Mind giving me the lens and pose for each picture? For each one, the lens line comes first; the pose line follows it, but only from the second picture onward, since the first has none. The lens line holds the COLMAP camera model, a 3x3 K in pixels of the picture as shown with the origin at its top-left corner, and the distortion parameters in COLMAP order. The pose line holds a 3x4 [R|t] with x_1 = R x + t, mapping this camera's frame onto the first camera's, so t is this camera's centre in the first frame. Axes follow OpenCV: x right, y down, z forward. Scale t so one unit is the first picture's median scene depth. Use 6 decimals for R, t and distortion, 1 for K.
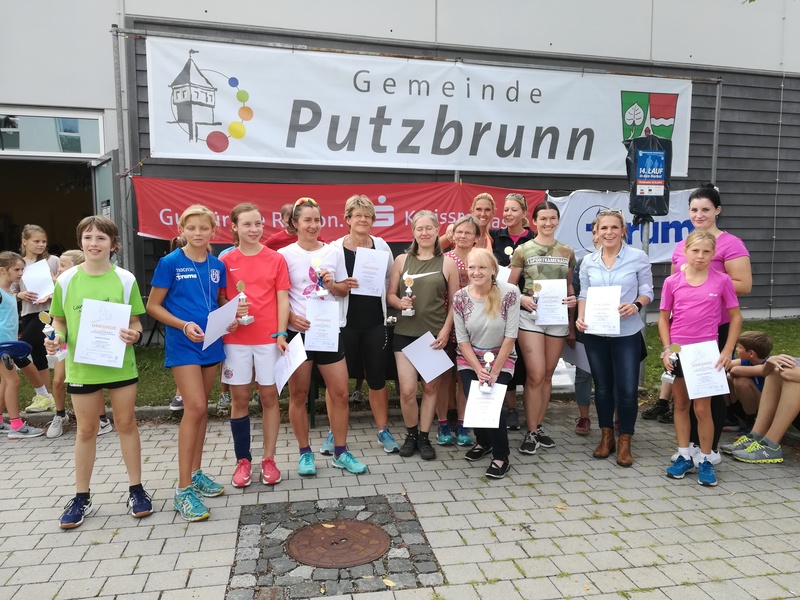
lens RADIAL K [[624.8, 0, 401.8], [0, 624.8, 300.3], [0, 0, 1]] dist [0.059742, -0.081178]
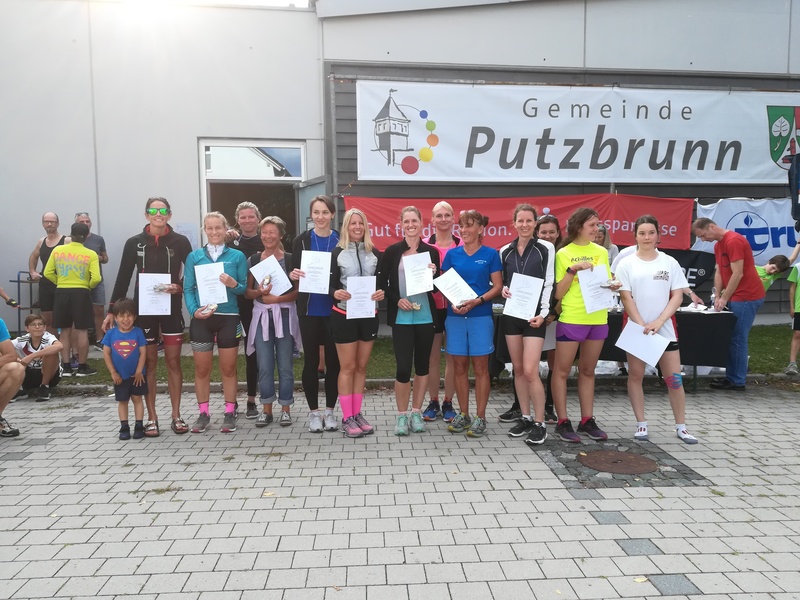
lens RADIAL K [[623.7, 0, 402.3], [0, 623.7, 304.0], [0, 0, 1]] dist [0.056579, -0.066042]
pose [[0.991986, 0.001770, -0.126338, -0.146426], [-0.002671, 0.999972, -0.006959, 0.018009], [0.126322, 0.007241, 0.991963, -0.161119]]
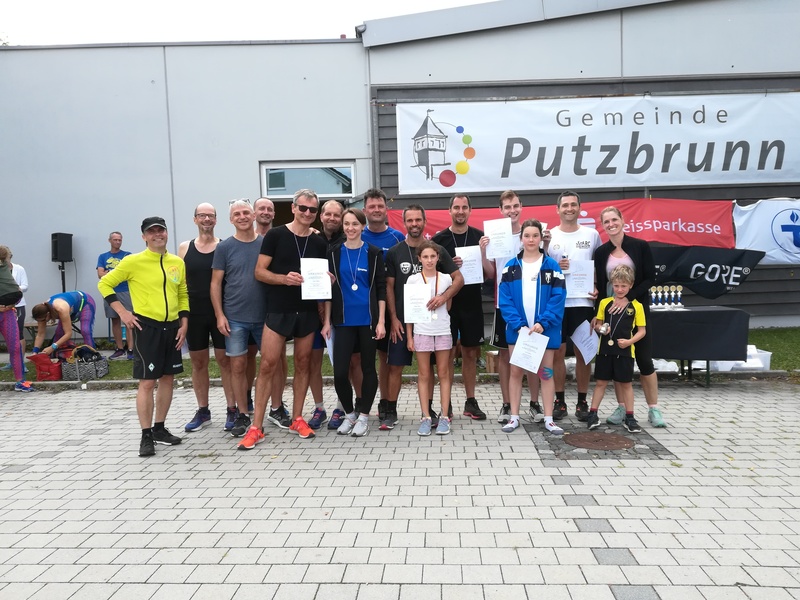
lens RADIAL K [[624.8, 0, 401.8], [0, 624.8, 300.3], [0, 0, 1]] dist [0.059742, -0.081178]
pose [[0.968884, -0.015819, -0.247011, -0.066844], [0.008902, 0.999537, -0.029094, 0.029820], [0.247357, 0.025990, 0.968576, -0.232591]]
